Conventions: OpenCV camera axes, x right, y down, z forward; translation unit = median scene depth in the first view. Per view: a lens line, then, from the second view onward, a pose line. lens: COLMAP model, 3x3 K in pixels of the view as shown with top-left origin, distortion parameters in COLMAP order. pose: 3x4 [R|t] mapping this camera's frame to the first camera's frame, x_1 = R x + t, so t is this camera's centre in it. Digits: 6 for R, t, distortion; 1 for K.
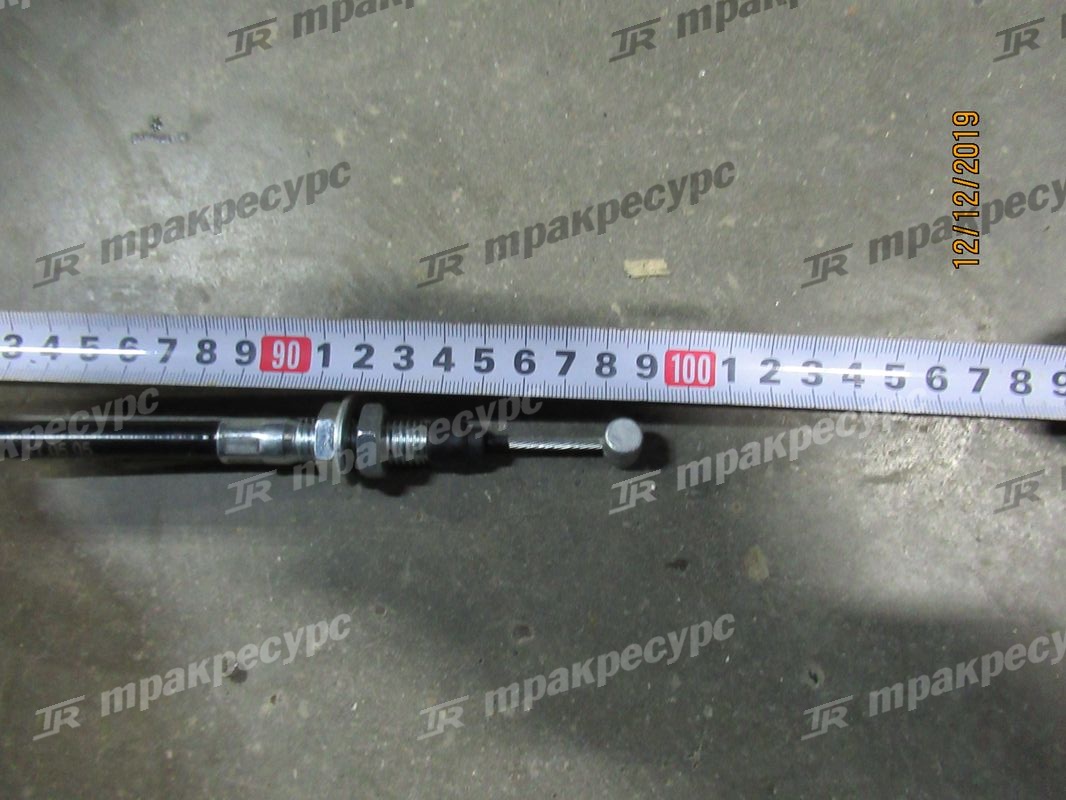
lens RADIAL K [[893.9, 0, 533.0], [0, 893.9, 400.0], [0, 0, 1]] dist [0.001154, -0.005310]
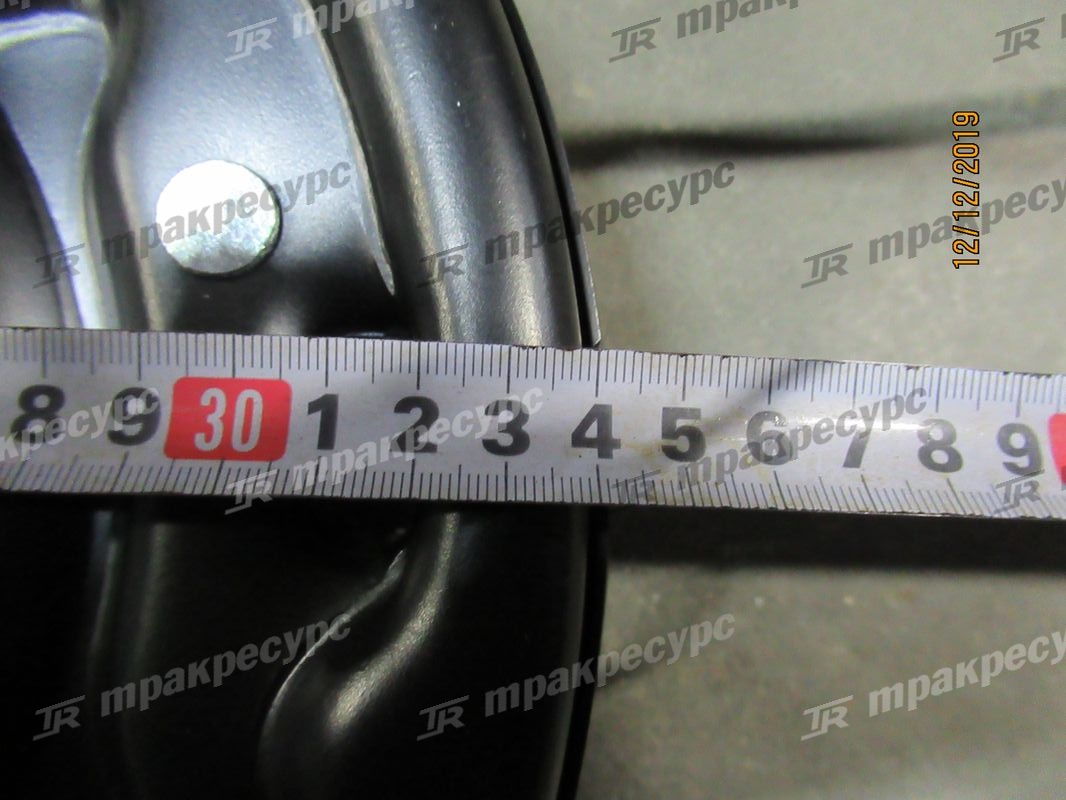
lens RADIAL K [[893.9, 0, 533.0], [0, 893.9, 400.0], [0, 0, 1]] dist [0.001154, -0.005310]
pose [[1.000000, 0.000299, 0.000031, -0.429440], [-0.000299, 1.000000, -0.000128, 0.000218], [-0.000031, 0.000128, 1.000000, -0.000176]]
